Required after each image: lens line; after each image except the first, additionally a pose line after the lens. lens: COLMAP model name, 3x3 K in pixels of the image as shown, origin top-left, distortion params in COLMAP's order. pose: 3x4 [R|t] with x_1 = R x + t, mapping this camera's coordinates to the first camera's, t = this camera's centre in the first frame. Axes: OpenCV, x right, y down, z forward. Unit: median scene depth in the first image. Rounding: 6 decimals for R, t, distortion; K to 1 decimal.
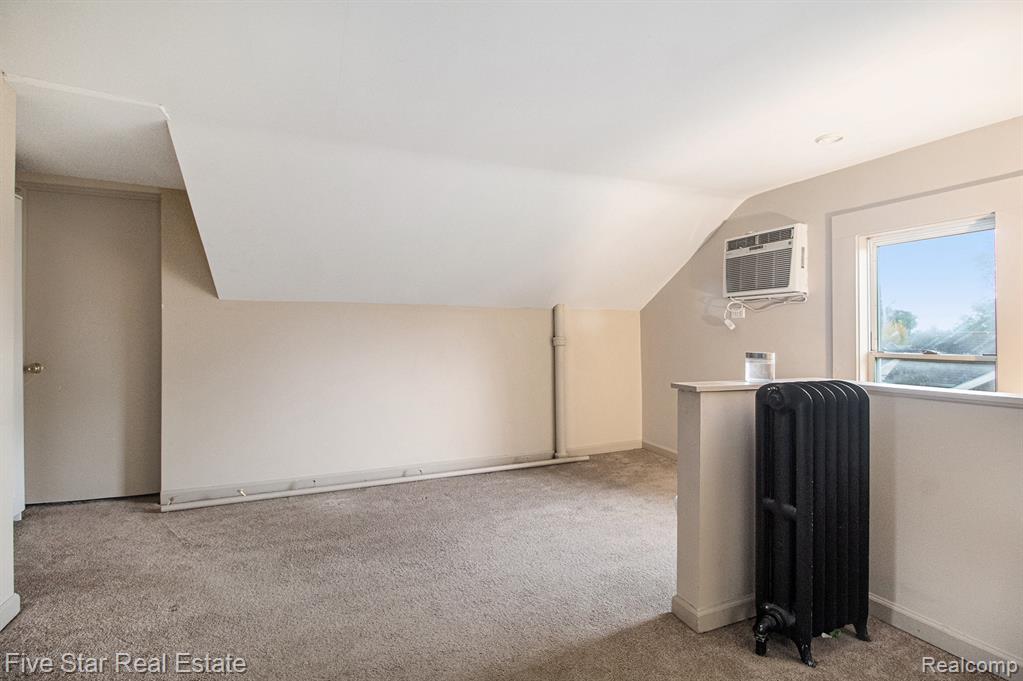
lens RADIAL K [[480.0, 0, 524.5], [0, 480.0, 331.9], [0, 0, 1]] dist [0.000147, -0.012448]
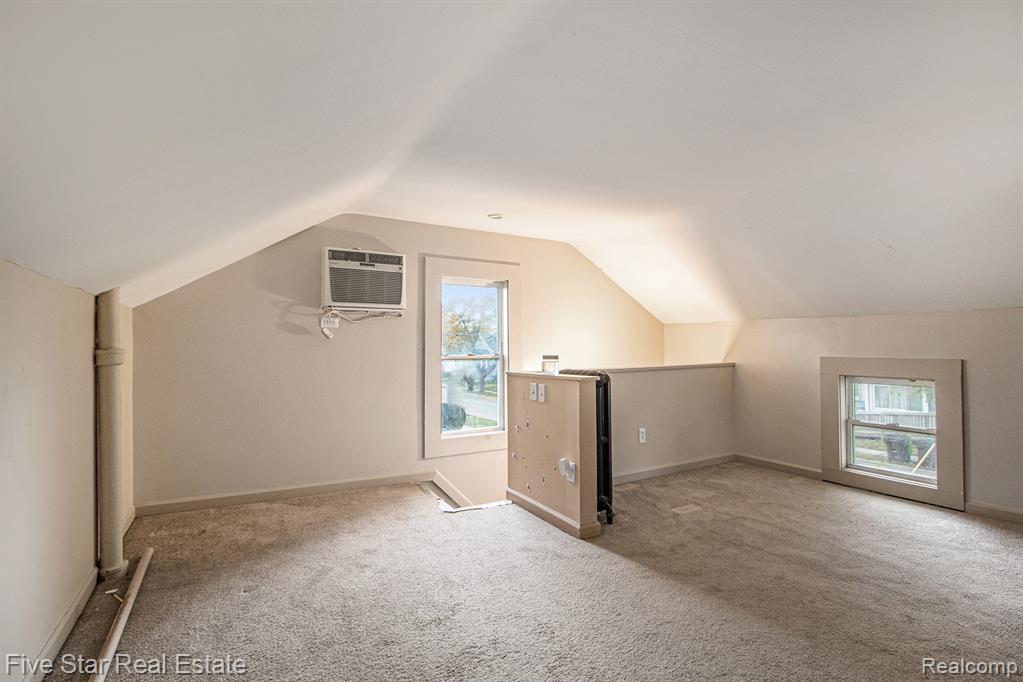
lens RADIAL K [[480.0, 0, 524.5], [0, 480.0, 332.4], [0, 0, 1]] dist [0.000147, -0.012448]
pose [[-0.094149, 0.022995, 0.995293, -0.641699], [-0.002800, 0.999723, -0.023362, 0.004012], [-0.995554, -0.004987, -0.094058, 0.749612]]
